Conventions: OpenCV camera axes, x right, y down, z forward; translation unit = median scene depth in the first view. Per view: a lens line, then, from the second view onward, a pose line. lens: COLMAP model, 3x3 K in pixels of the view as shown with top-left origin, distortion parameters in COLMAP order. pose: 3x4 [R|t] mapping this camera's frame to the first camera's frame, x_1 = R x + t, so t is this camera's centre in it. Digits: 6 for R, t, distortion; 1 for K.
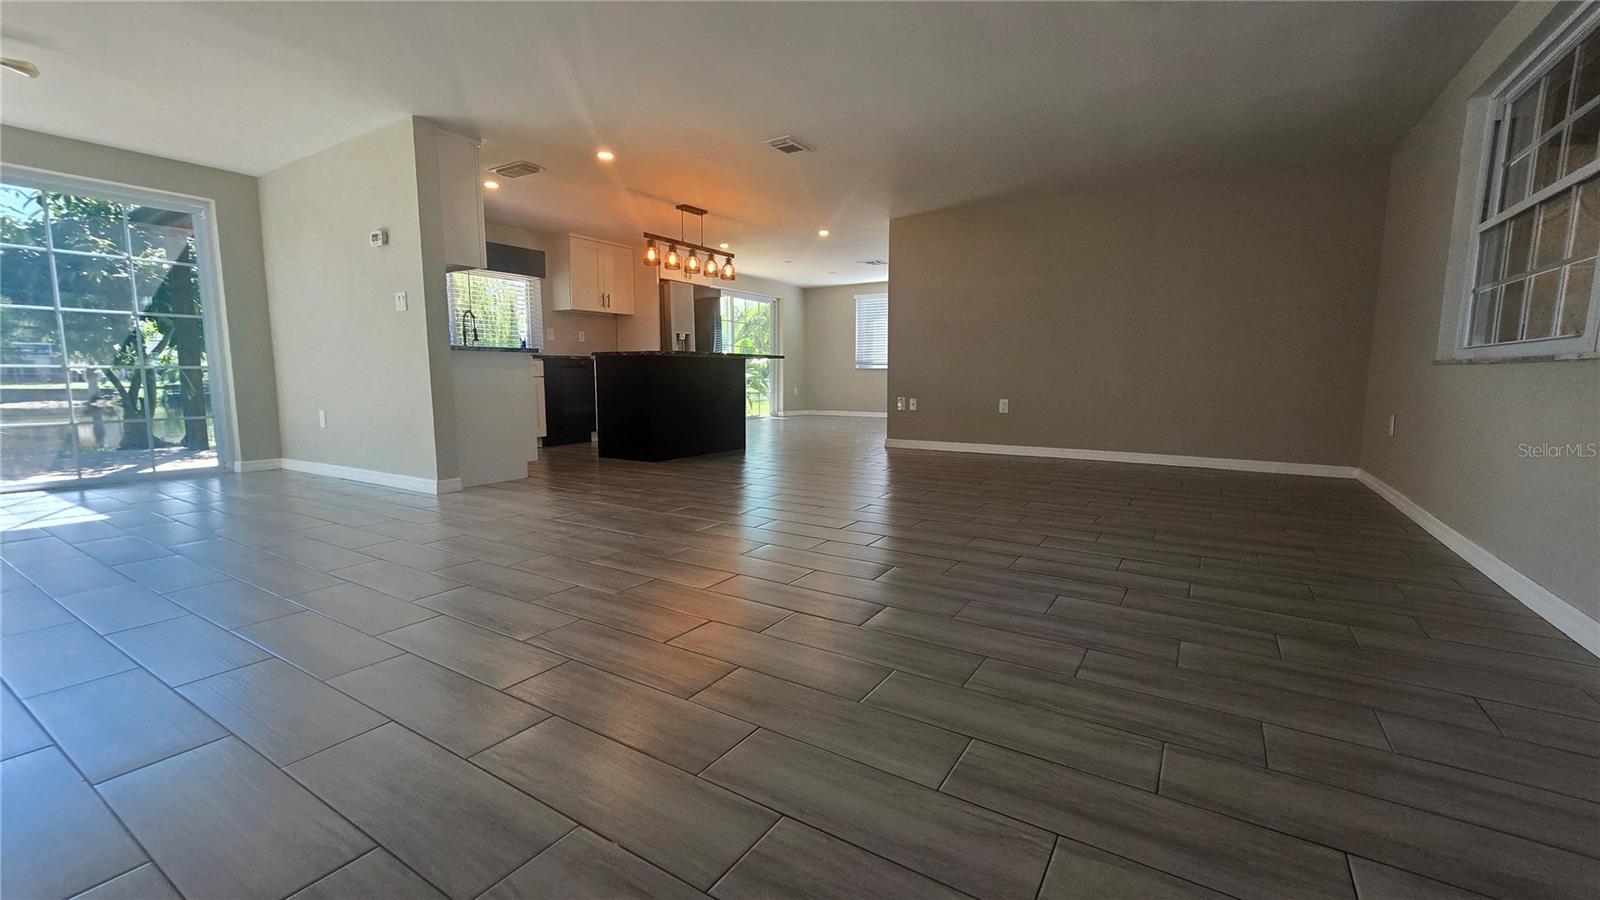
lens RADIAL K [[654.8, 0, 801.0], [0, 654.8, 454.0], [0, 0, 1]] dist [-0.003946, -0.000109]
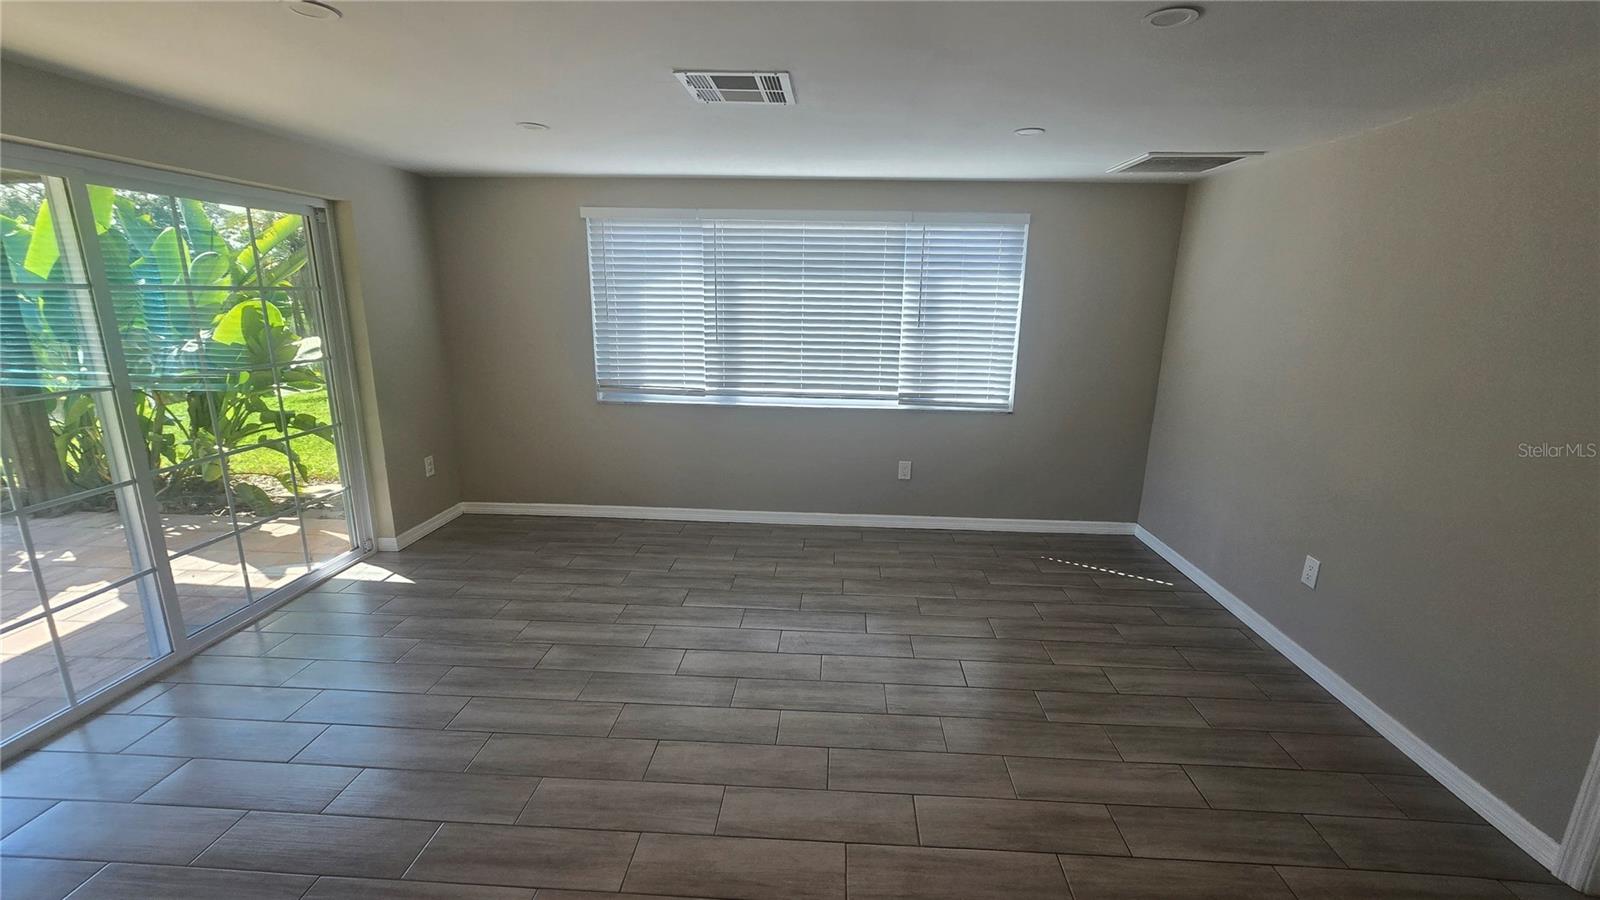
lens RADIAL K [[654.8, 0, 812.5], [0, 654.8, 453.4], [0, 0, 1]] dist [-0.003946, -0.000109]
pose [[0.861972, -0.105563, 0.495844, -0.003649], [0.049742, 0.990972, 0.124503, -0.141696], [-0.504510, -0.082653, 0.859441, 0.593496]]
